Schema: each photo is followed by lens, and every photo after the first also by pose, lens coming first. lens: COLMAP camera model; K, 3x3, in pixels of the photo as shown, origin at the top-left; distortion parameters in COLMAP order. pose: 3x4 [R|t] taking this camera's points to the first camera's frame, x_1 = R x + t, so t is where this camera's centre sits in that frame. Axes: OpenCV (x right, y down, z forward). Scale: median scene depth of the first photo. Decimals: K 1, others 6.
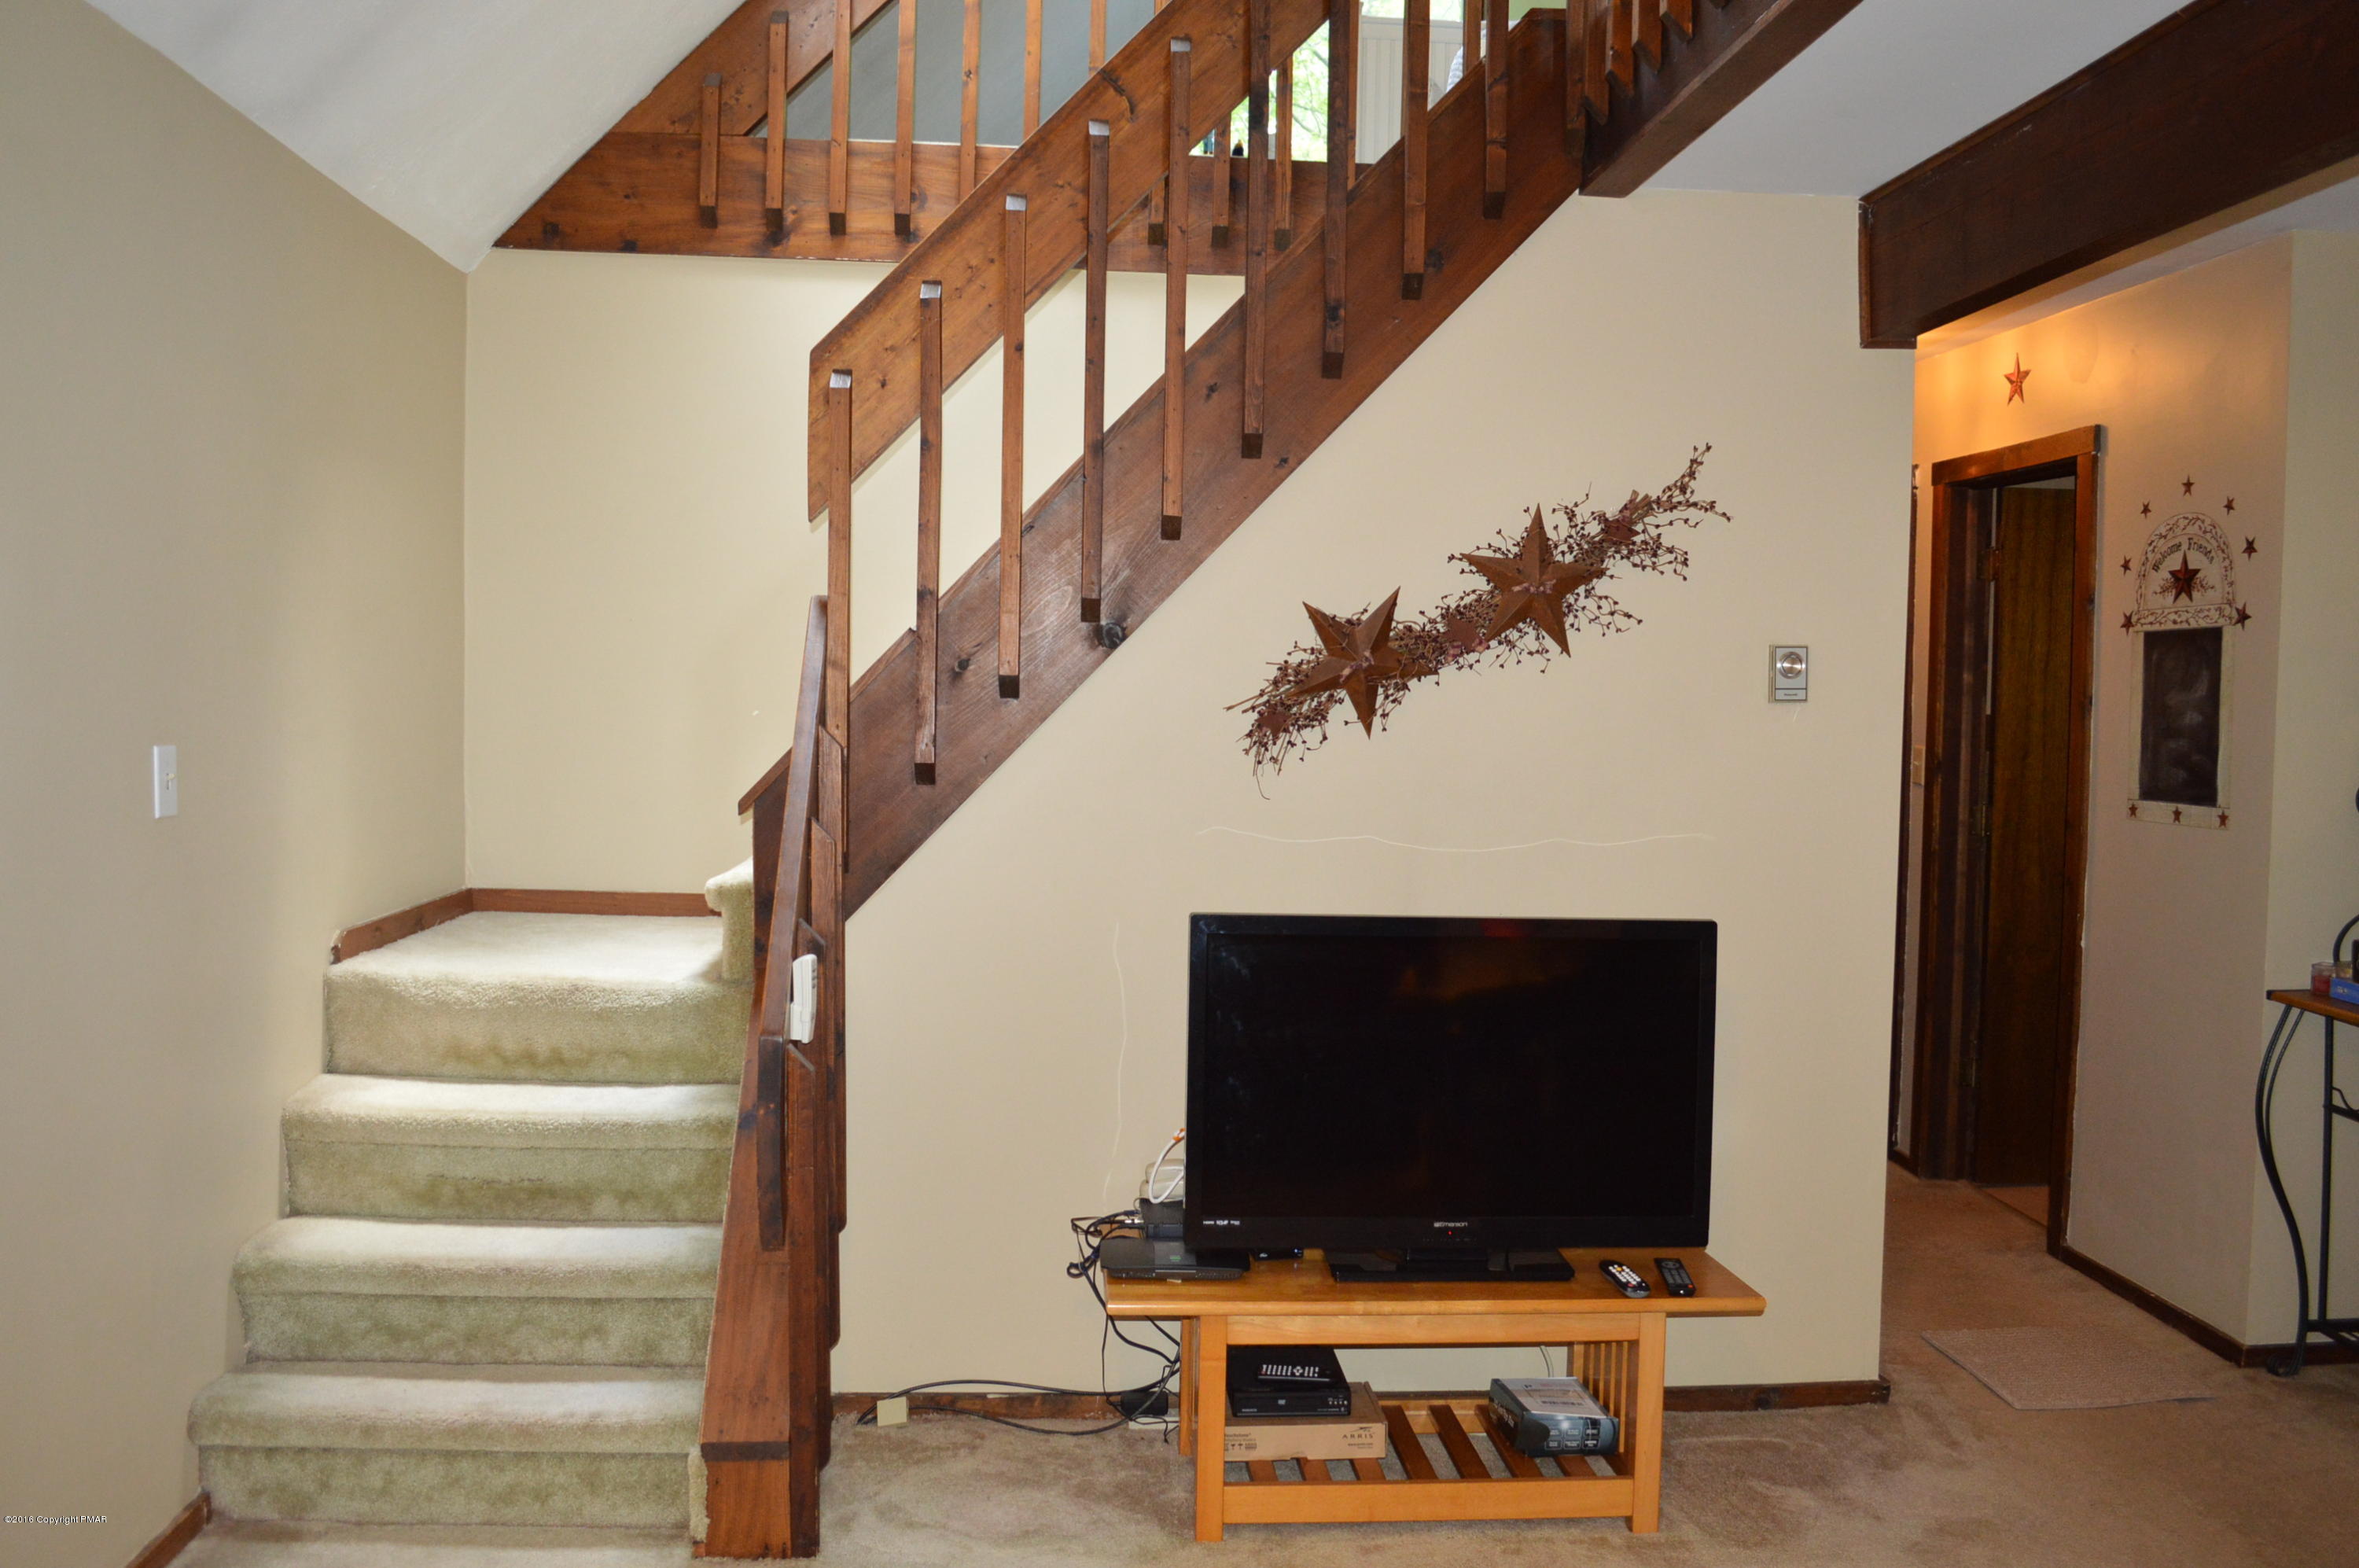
lens RADIAL K [[1885.4, 0, 1179.5], [0, 1885.4, 784.0], [0, 0, 1]] dist [-0.069164, 0.000997]
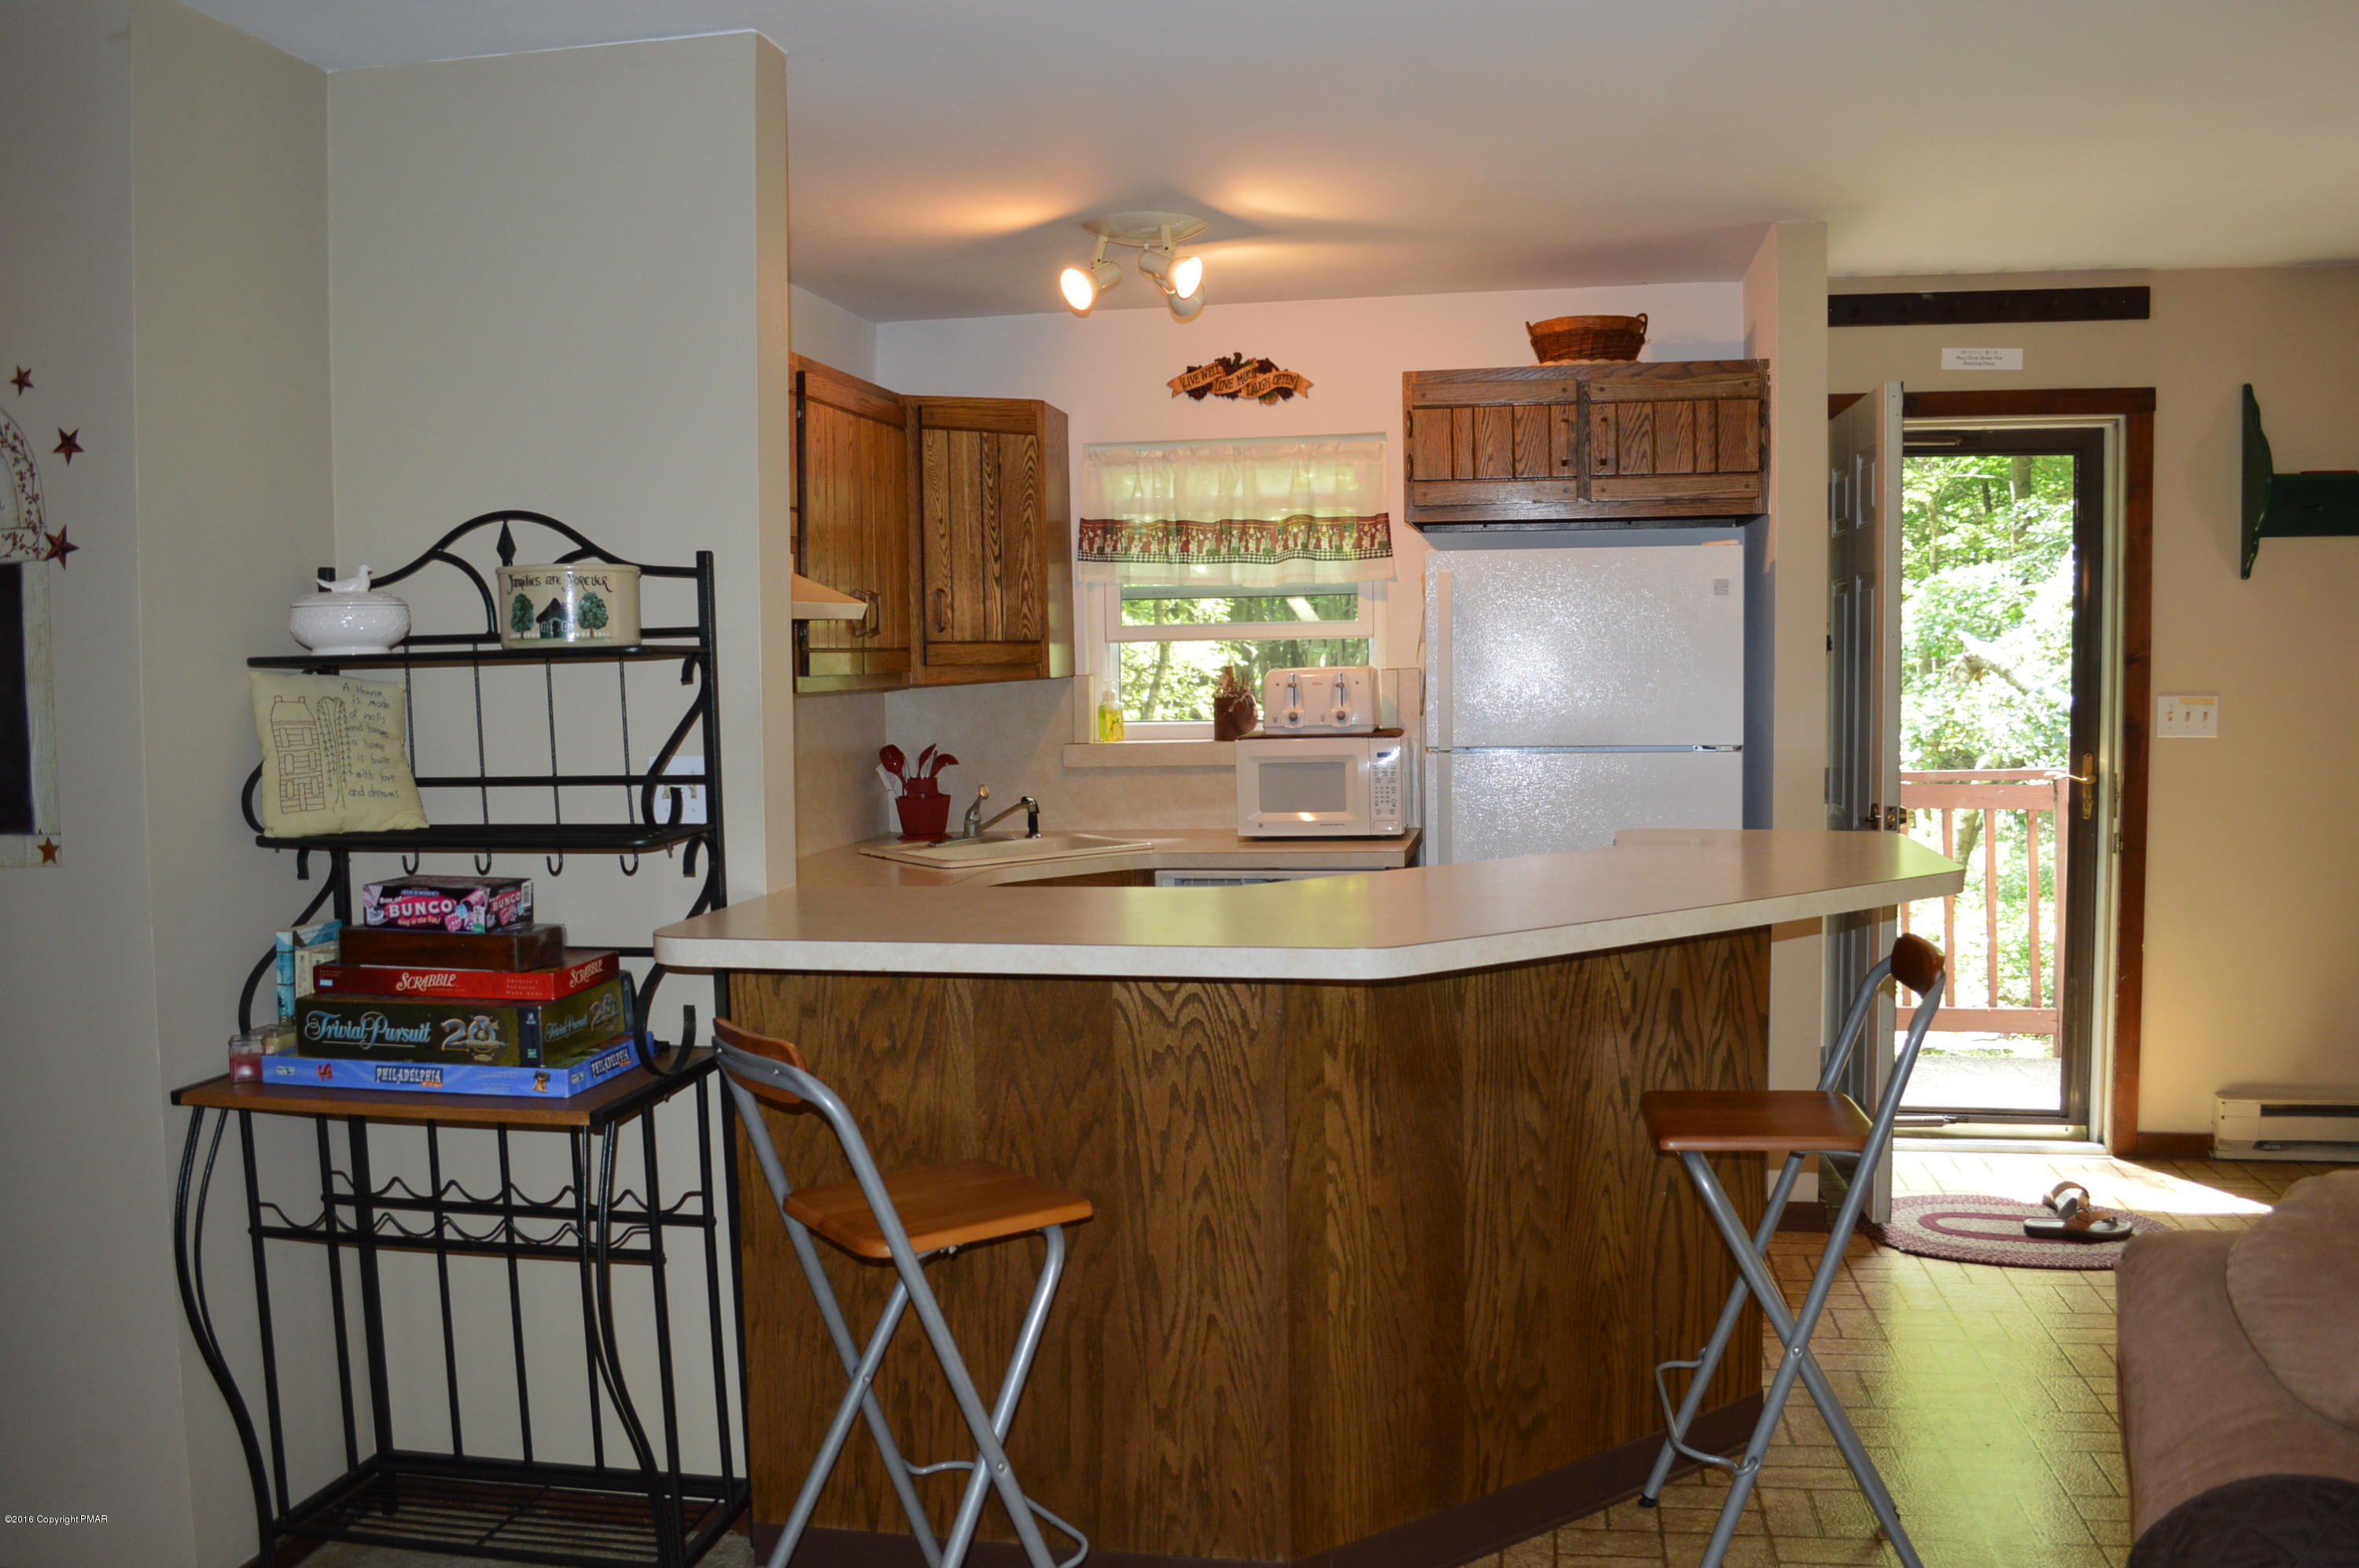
lens RADIAL K [[1885.4, 0, 1179.5], [0, 1885.4, 784.0], [0, 0, 1]] dist [-0.069164, 0.000997]
pose [[0.248788, -0.074180, 0.965713, 0.027874], [0.065480, 0.996070, 0.059643, -0.018763], [-0.966342, 0.048396, 0.252667, 0.452192]]
